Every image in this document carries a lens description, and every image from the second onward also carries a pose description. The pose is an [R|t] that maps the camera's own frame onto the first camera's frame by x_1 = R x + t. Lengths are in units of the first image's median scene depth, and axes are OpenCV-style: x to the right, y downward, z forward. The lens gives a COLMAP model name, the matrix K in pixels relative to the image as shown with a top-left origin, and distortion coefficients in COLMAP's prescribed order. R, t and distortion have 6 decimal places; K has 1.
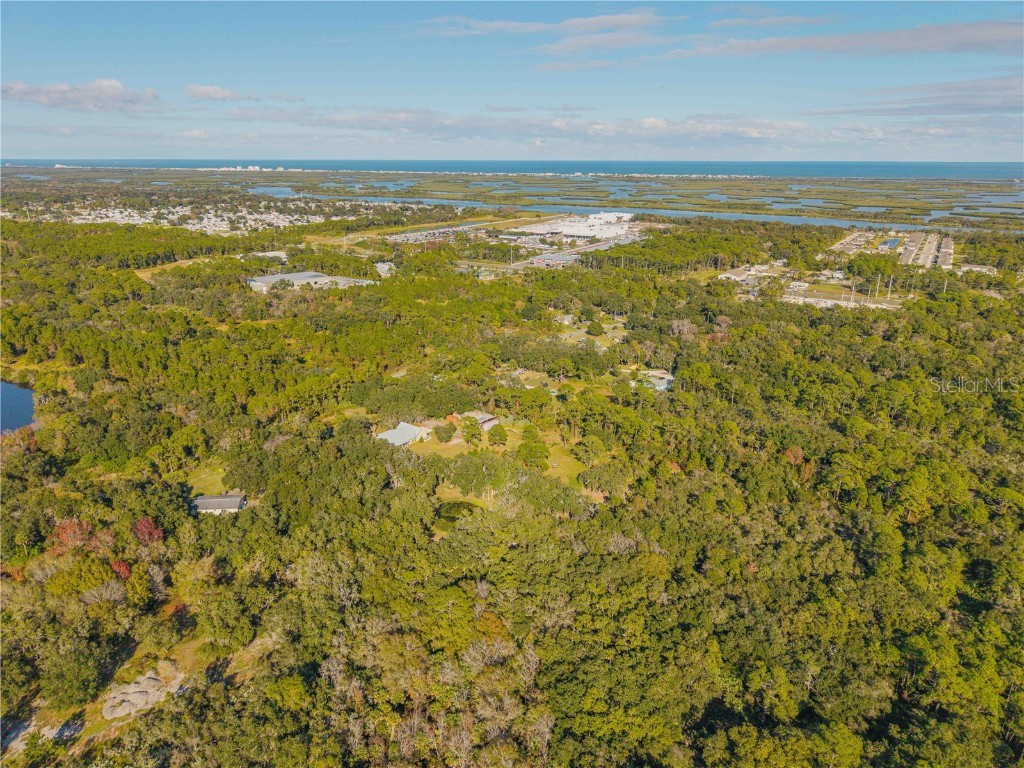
lens RADIAL K [[708.3, 0, 512.0], [0, 708.3, 384.0], [0, 0, 1]] dist [0.033676, -0.051279]
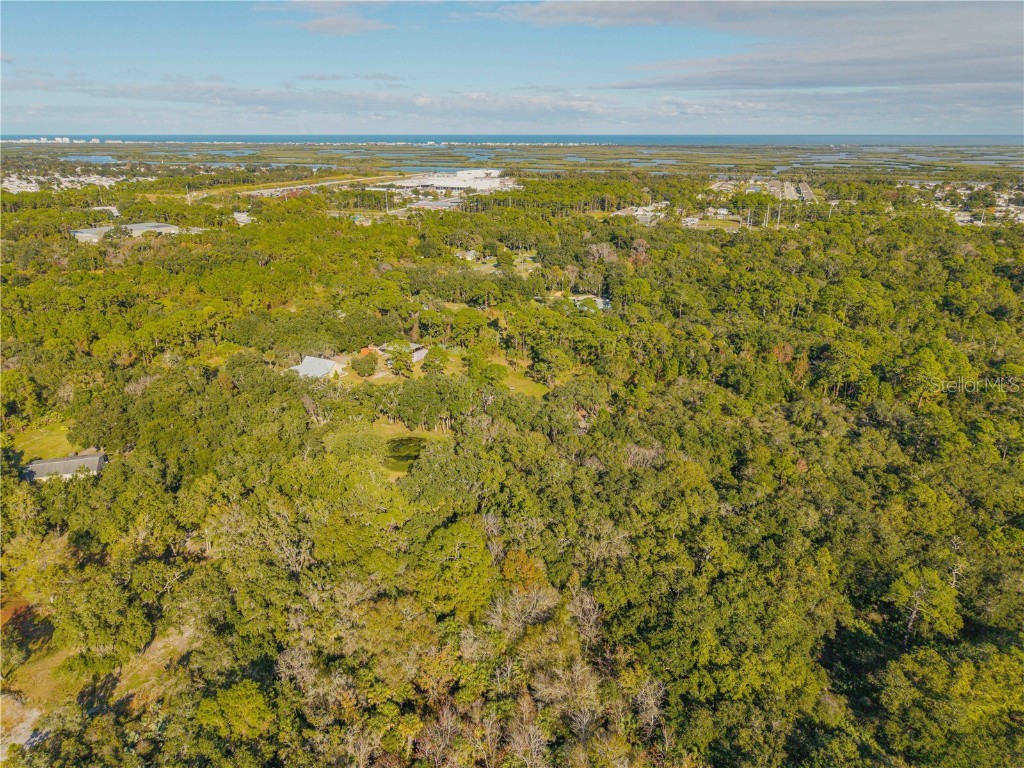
lens RADIAL K [[716.5, 0, 524.9], [0, 716.5, 384.0], [0, 0, 1]] dist [0.009045, -0.003492]
pose [[0.977425, -0.075677, 0.197263, -0.123575], [0.068335, 0.996702, 0.043771, 0.104318], [-0.199925, -0.029303, 0.979373, 0.257871]]
